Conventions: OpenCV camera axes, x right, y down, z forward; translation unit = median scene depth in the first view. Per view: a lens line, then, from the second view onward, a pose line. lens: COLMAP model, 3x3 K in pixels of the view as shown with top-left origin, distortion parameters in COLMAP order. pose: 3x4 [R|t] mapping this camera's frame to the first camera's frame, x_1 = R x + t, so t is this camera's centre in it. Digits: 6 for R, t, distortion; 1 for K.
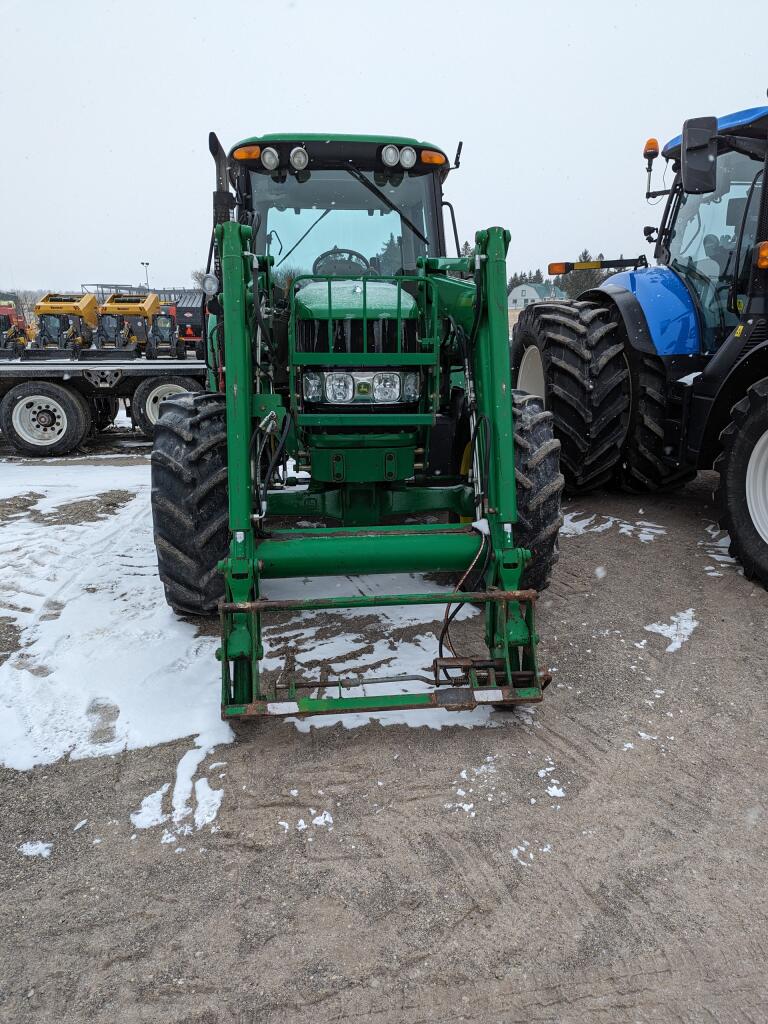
lens RADIAL K [[701.5, 0, 386.3], [0, 701.5, 527.5], [0, 0, 1]] dist [0.006245, 0.003298]
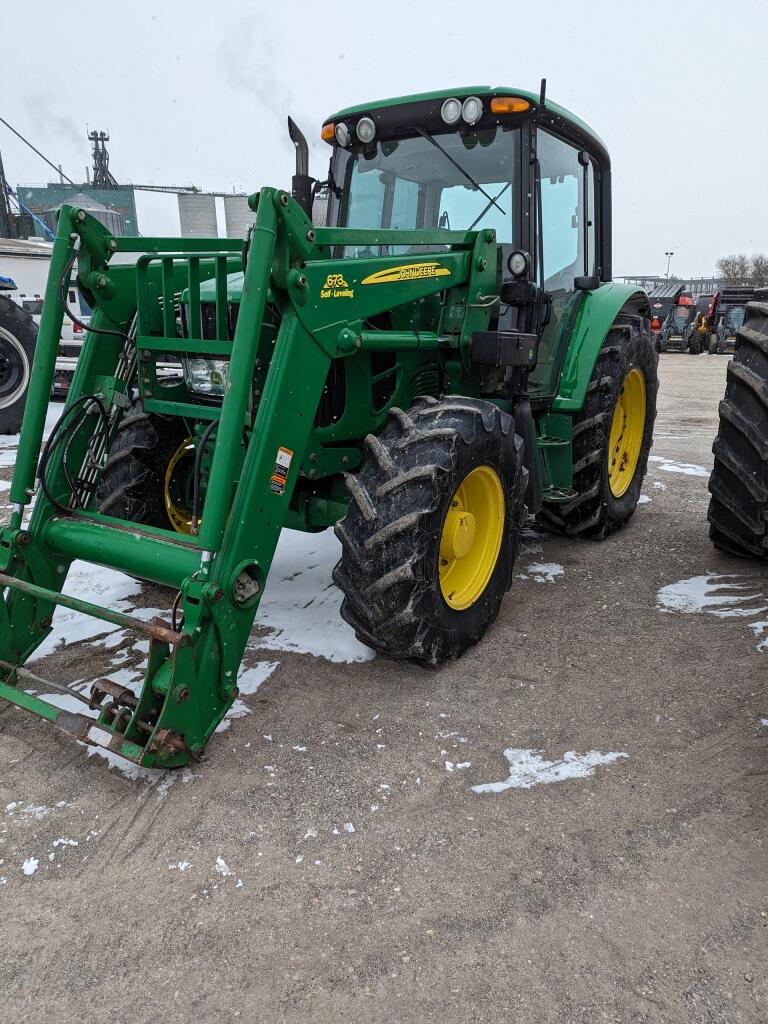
lens RADIAL K [[701.5, 0, 386.3], [0, 701.5, 527.5], [0, 0, 1]] dist [0.006245, 0.003298]
pose [[0.780072, 0.194258, -0.594770, 0.546130], [-0.185682, 0.979633, 0.076427, -0.088477], [0.597503, 0.050820, 0.800255, 0.301103]]
